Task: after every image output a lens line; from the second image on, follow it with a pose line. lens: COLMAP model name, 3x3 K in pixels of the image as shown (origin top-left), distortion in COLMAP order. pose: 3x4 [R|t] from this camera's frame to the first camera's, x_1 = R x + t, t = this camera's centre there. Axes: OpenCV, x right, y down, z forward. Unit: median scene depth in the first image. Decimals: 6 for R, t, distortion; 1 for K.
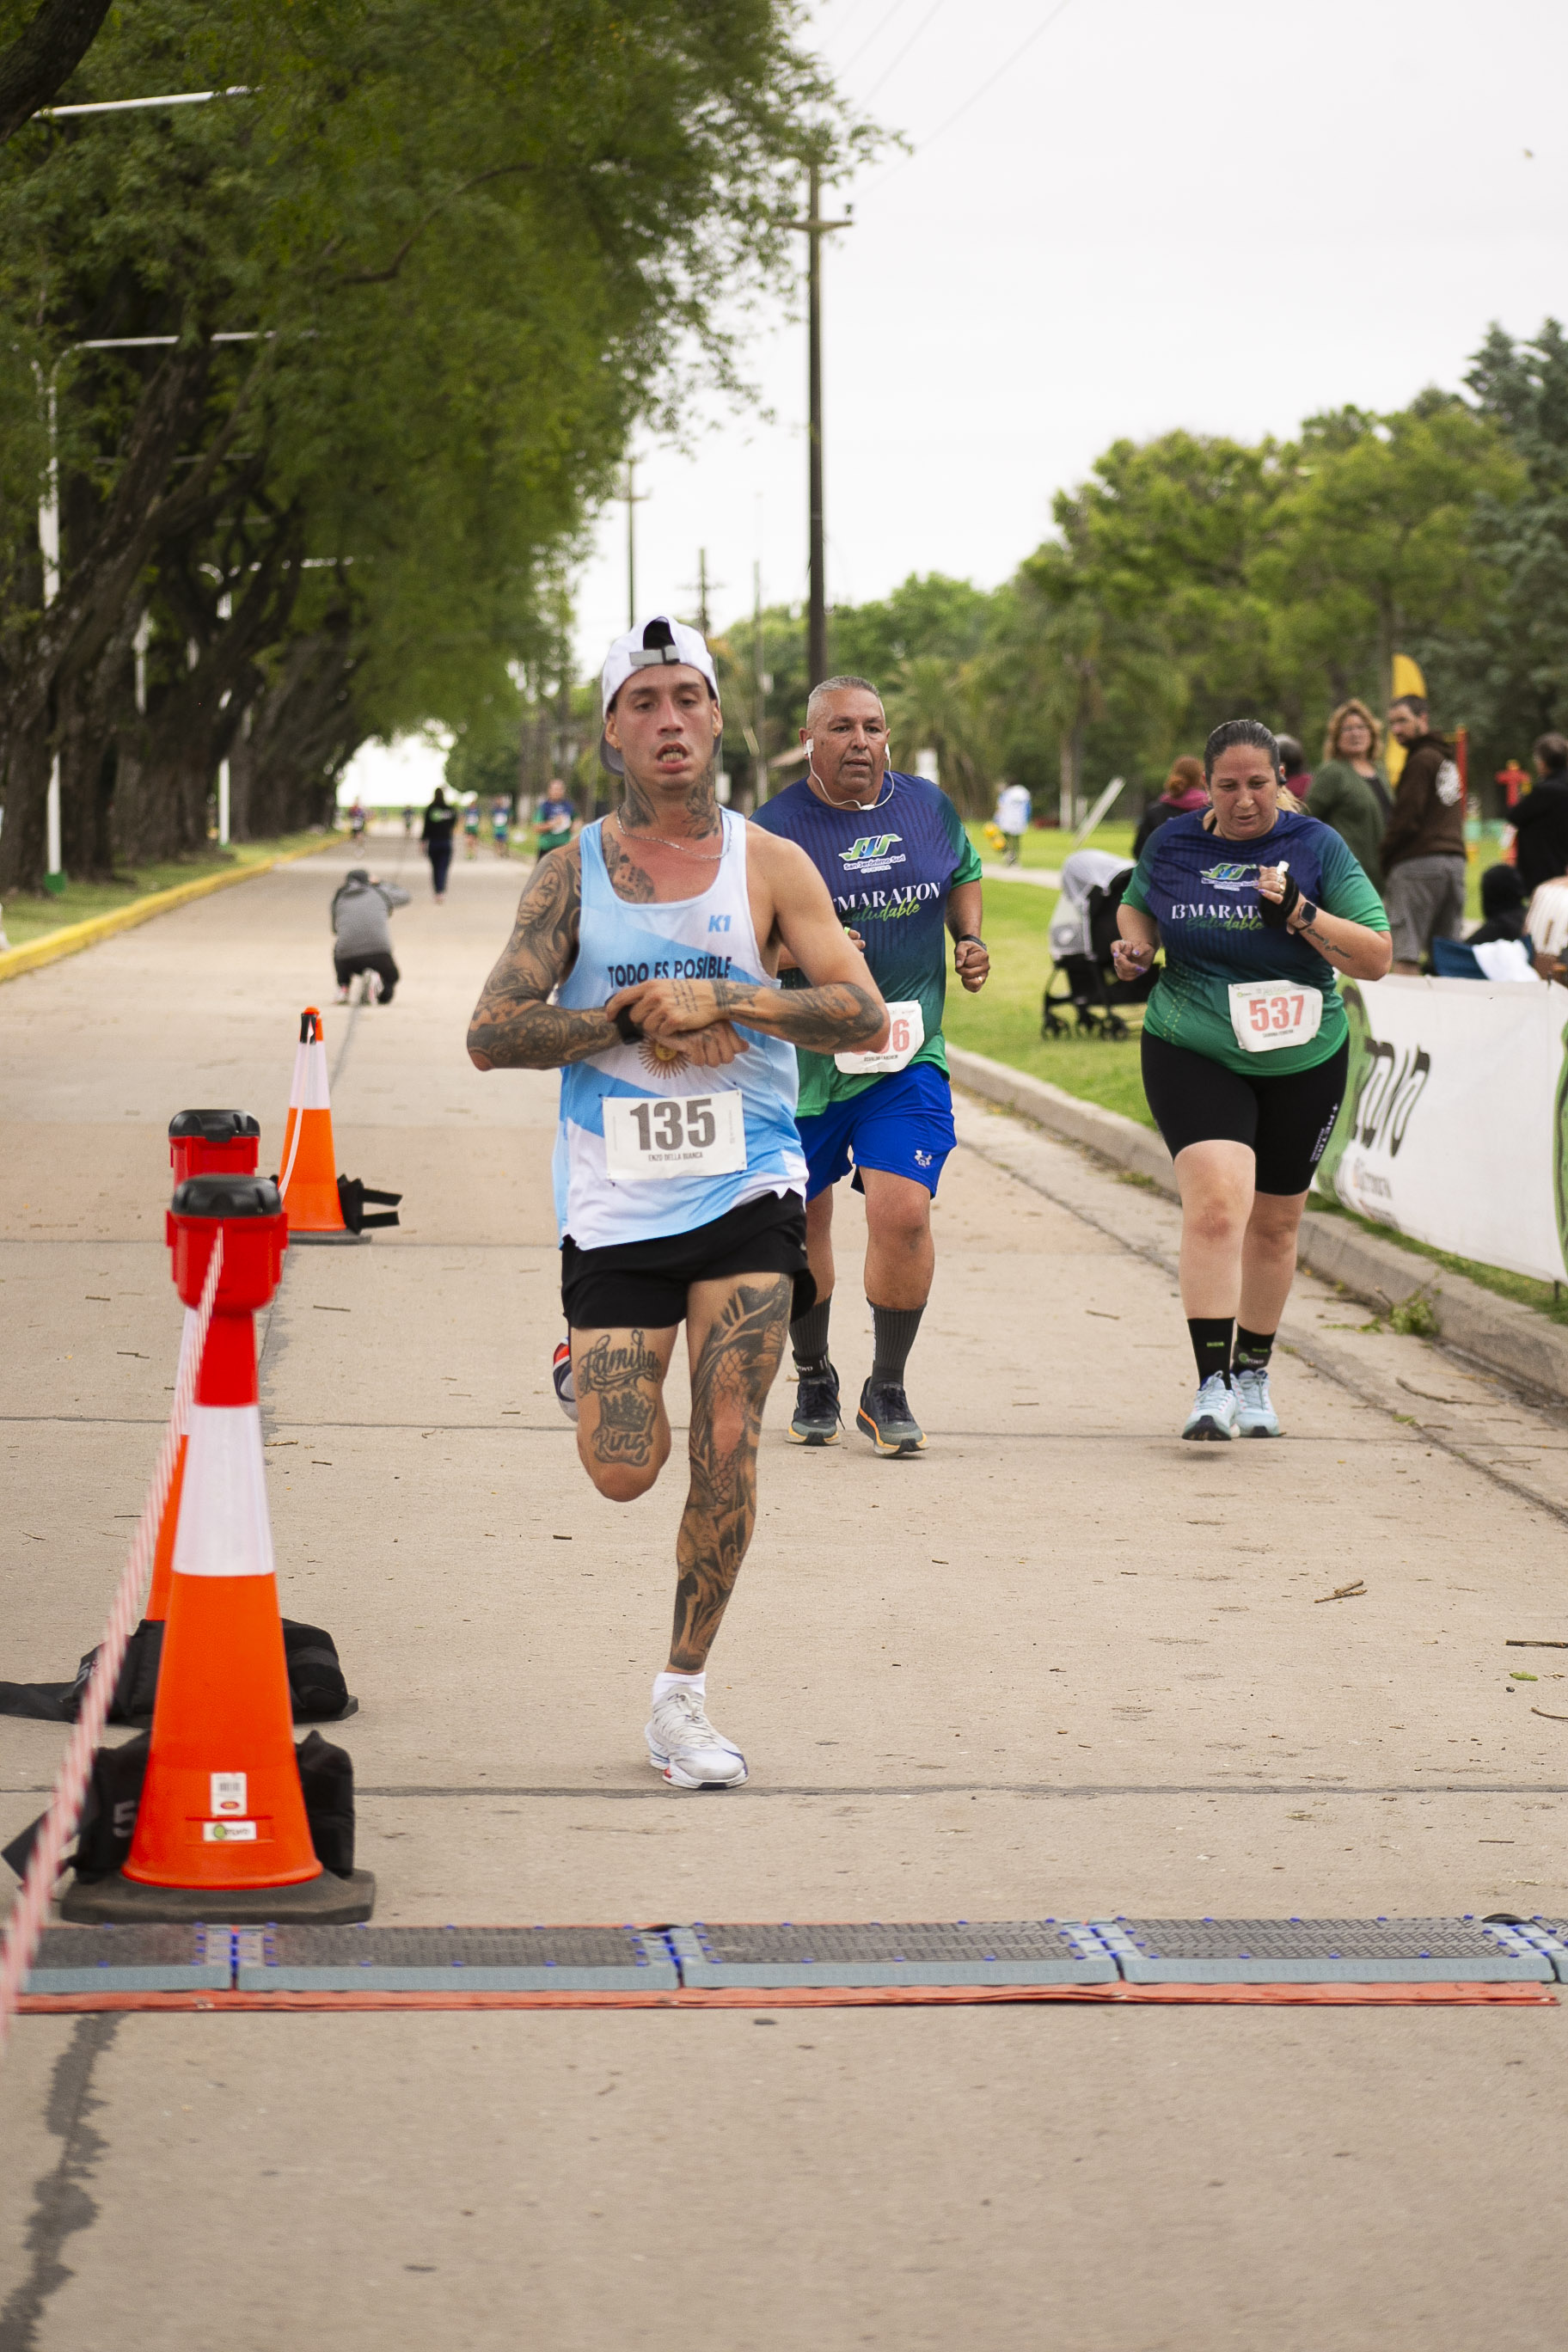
lens RADIAL K [[6374.7, 0, 726.6], [0, 6374.7, 1178.6], [0, 0, 1]] dist [0.150915, 1.003864]
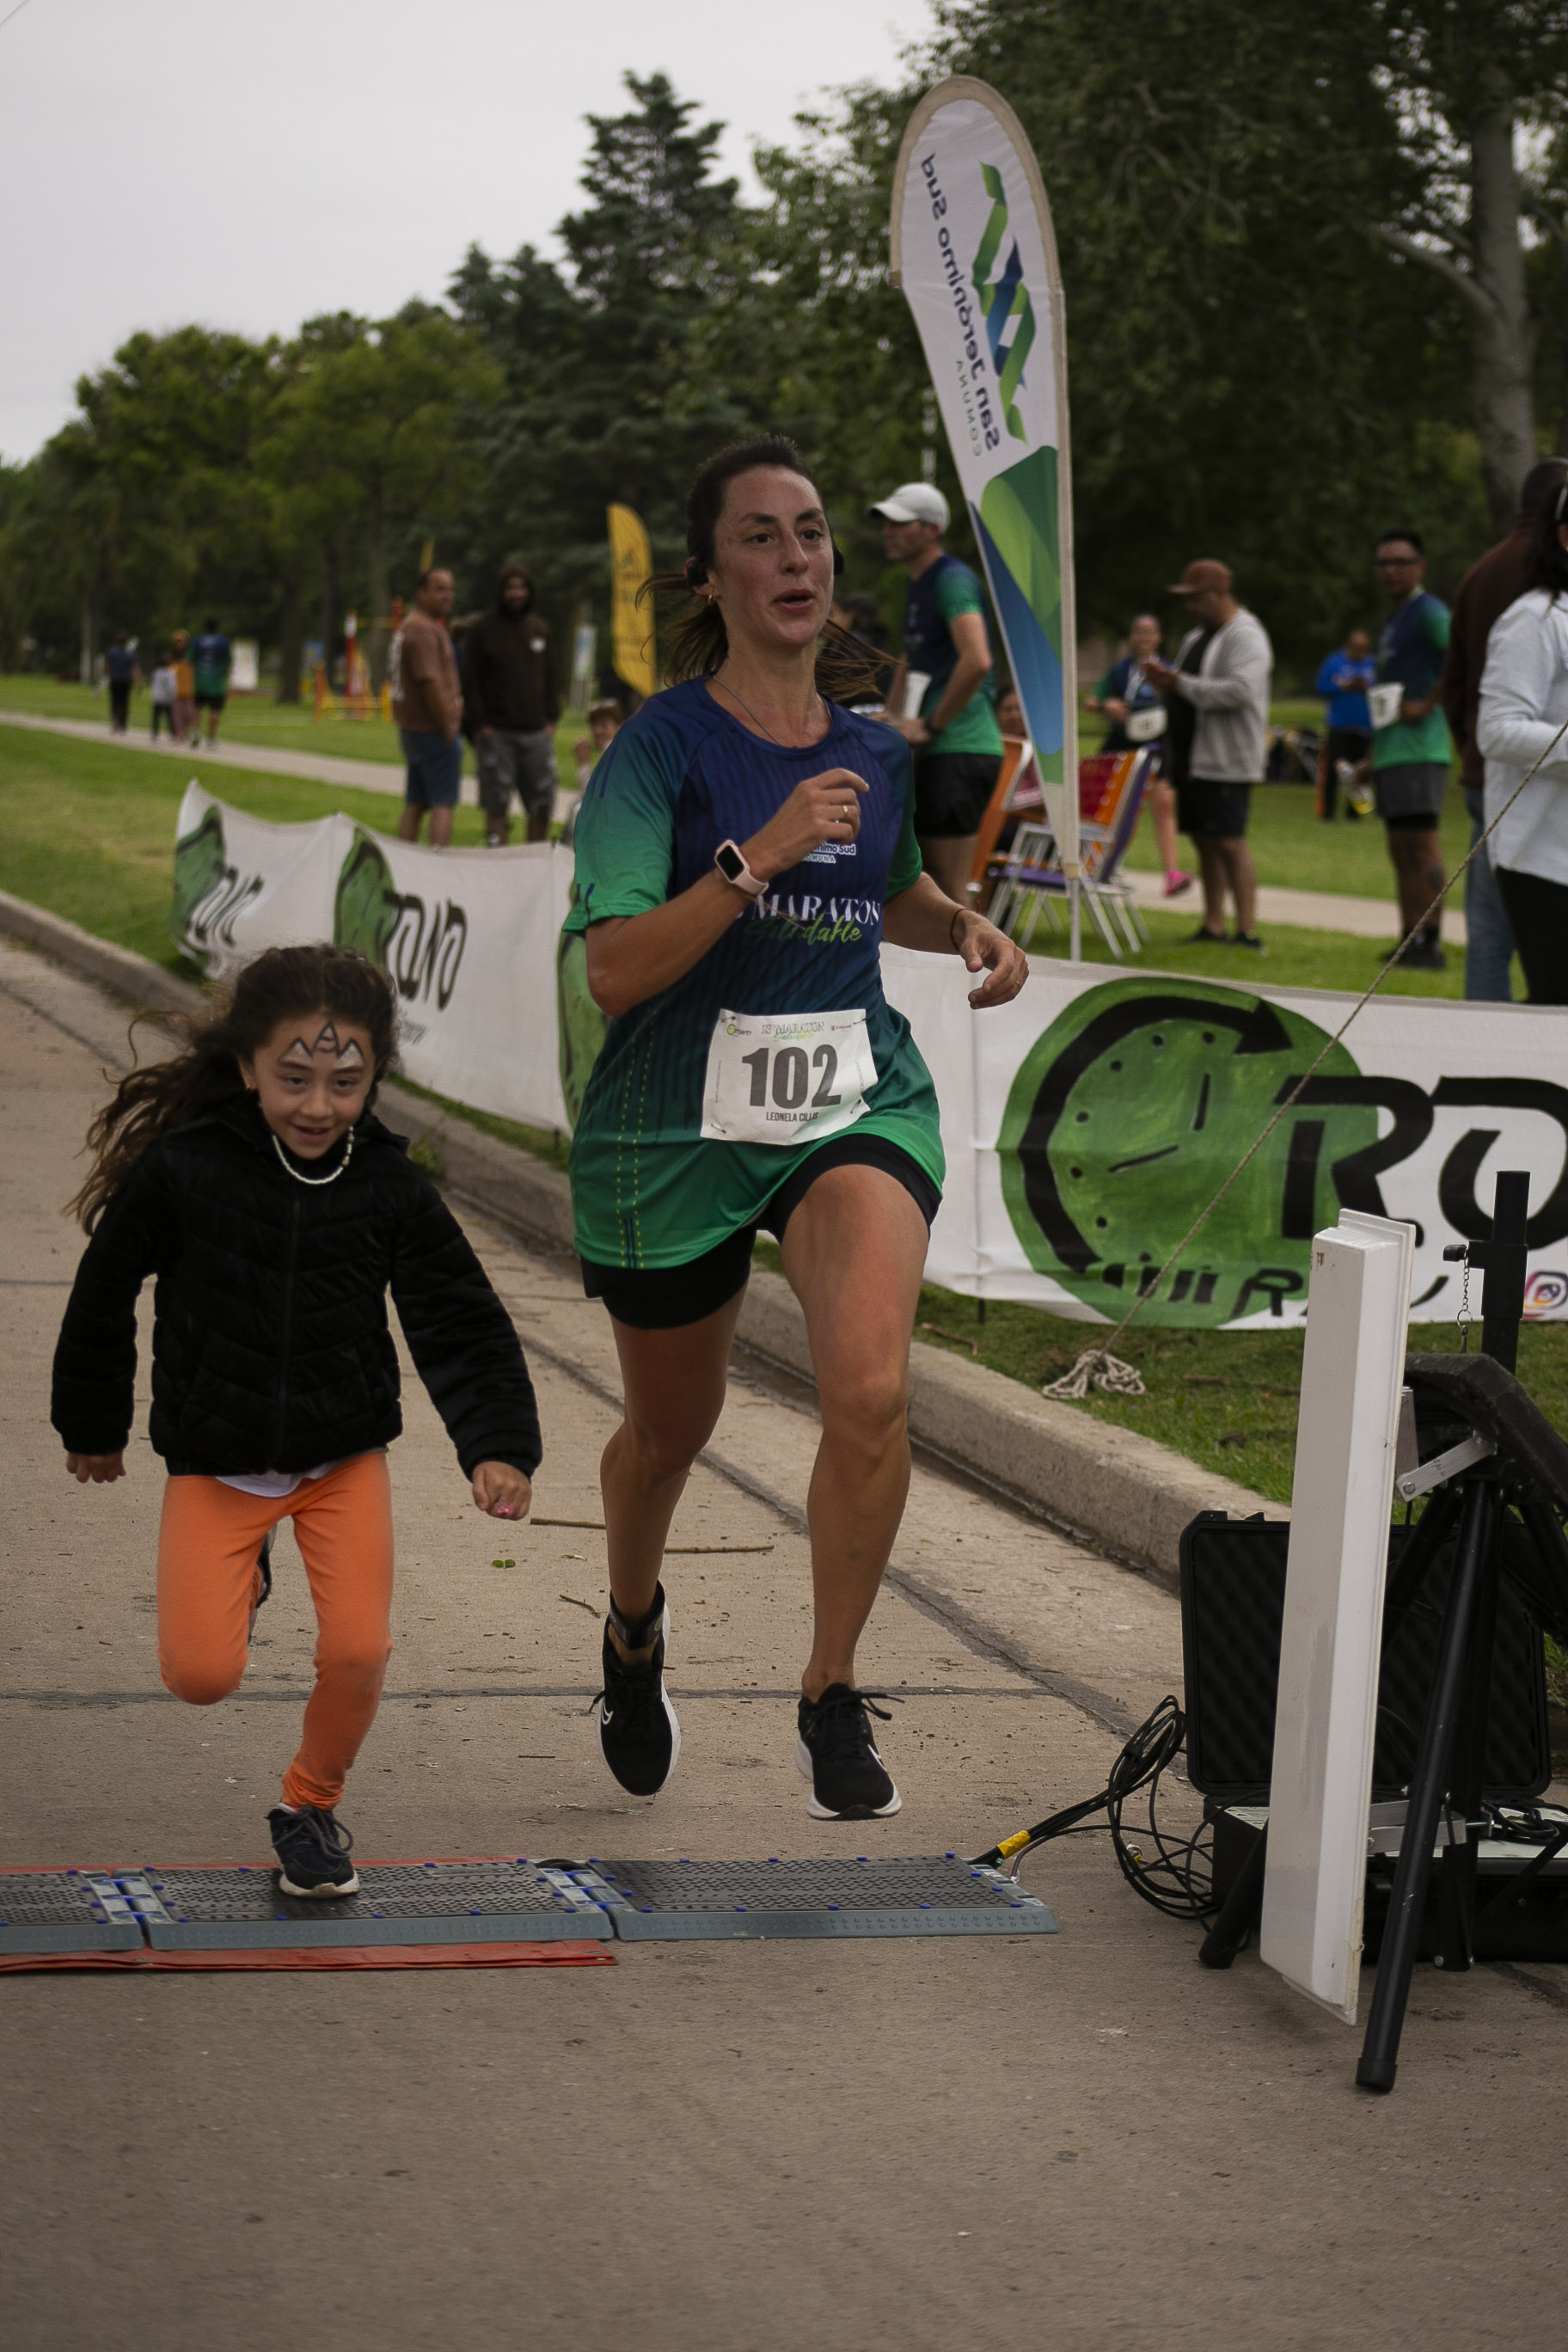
lens RADIAL K [[5602.8, 0, 784.0], [0, 5602.8, 1176.0], [0, 0, 1]] dist [-0.013859, 0.082714]
pose [[0.984027, 0.011782, 0.177630, 0.005558], [-0.017461, 0.999384, 0.030446, -0.007585], [-0.177162, -0.033061, 0.983626, 0.141248]]
